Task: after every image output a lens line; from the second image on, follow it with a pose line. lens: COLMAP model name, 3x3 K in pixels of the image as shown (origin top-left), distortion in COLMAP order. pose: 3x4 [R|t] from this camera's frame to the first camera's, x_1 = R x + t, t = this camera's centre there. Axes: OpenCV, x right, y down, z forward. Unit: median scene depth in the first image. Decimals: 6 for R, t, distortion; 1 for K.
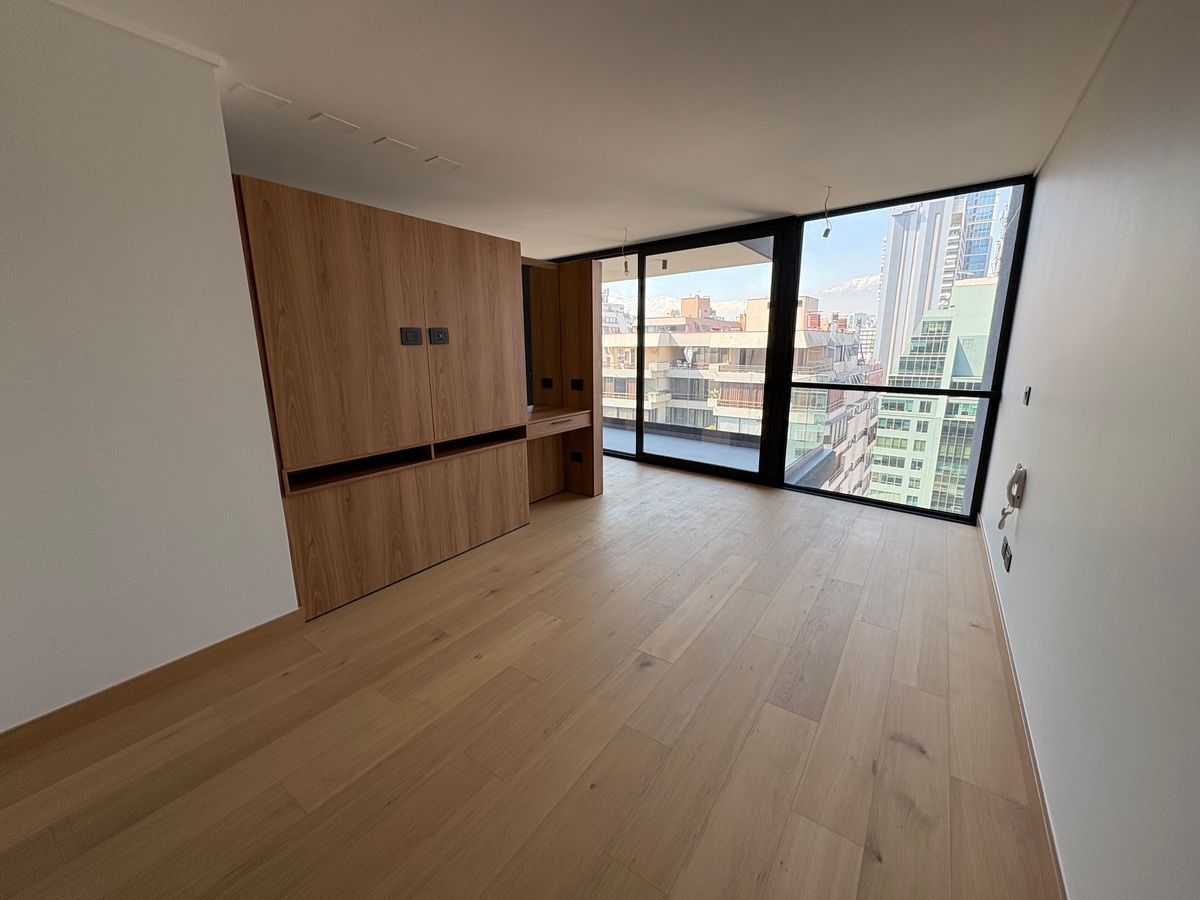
lens RADIAL K [[477.6, 0, 600.0], [0, 477.6, 450.0], [0, 0, 1]] dist [-0.000839, -0.000028]
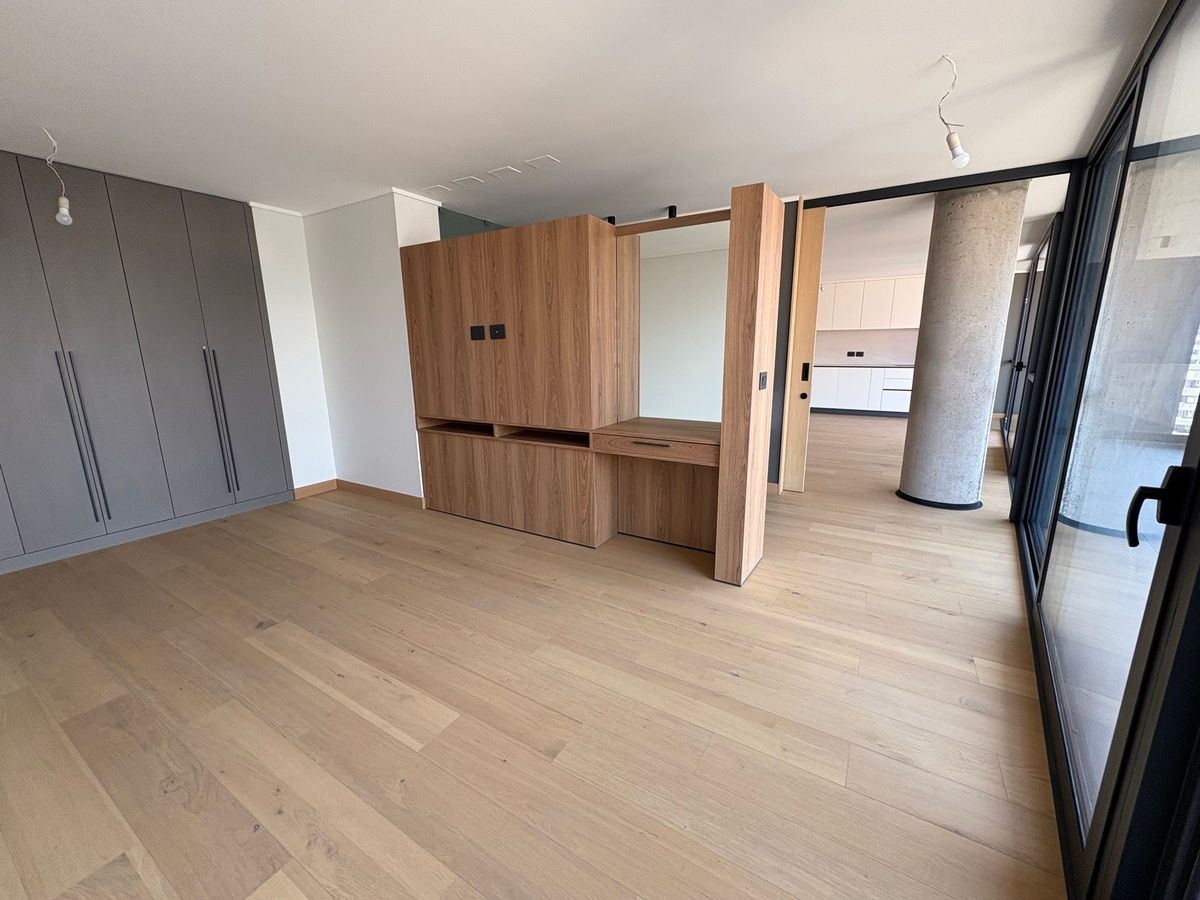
lens RADIAL K [[477.6, 0, 600.0], [0, 477.6, 450.0], [0, 0, 1]] dist [-0.000839, -0.000028]
pose [[0.063949, 0.219211, -0.973579, 0.881717], [-0.202140, 0.958199, 0.202471, -0.258080], [0.977267, 0.183851, 0.105587, 1.215249]]
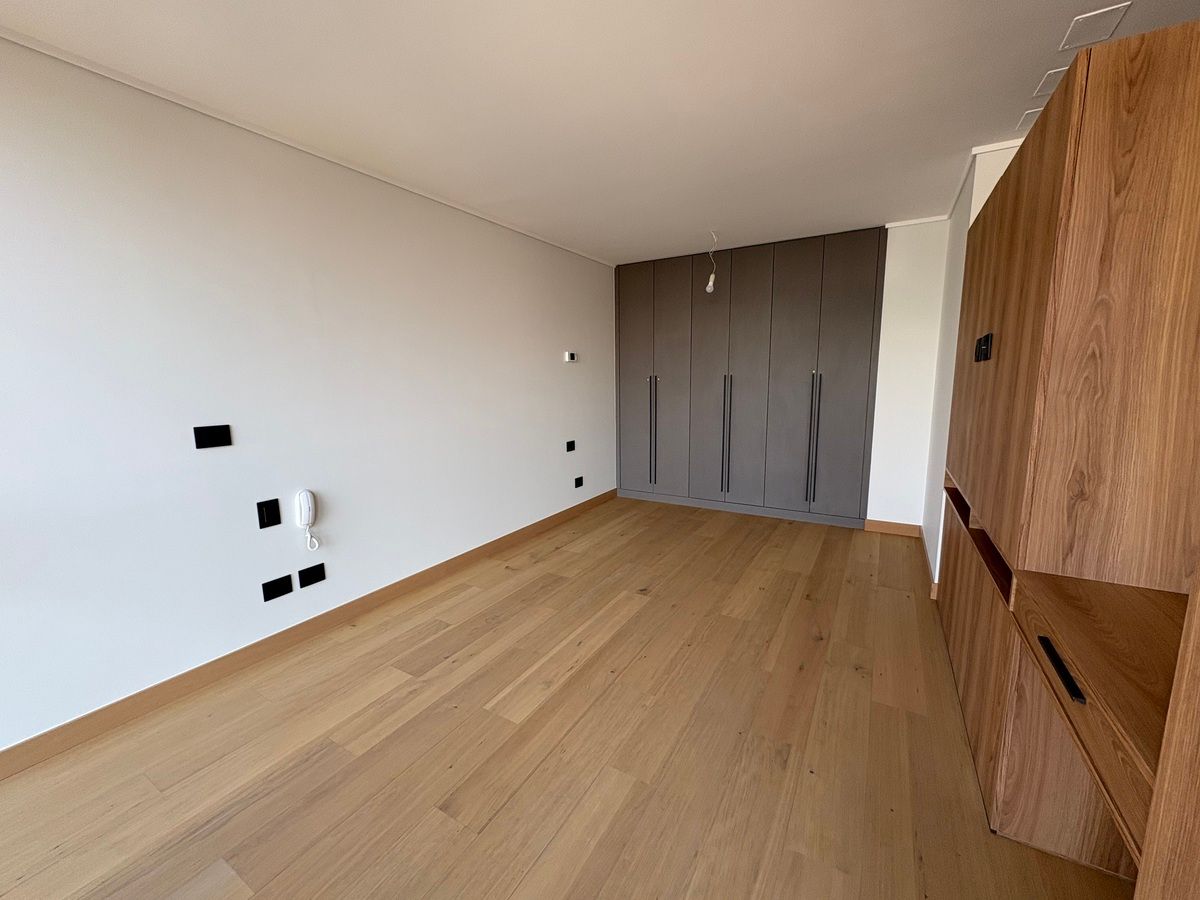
lens RADIAL K [[477.6, 0, 600.0], [0, 477.6, 450.0], [0, 0, 1]] dist [-0.000839, -0.000028]
pose [[-0.996968, 0.031793, -0.071018, 0.240952], [0.004063, 0.932742, 0.360522, -0.356582], [0.077703, 0.359141, -0.930043, 1.666845]]
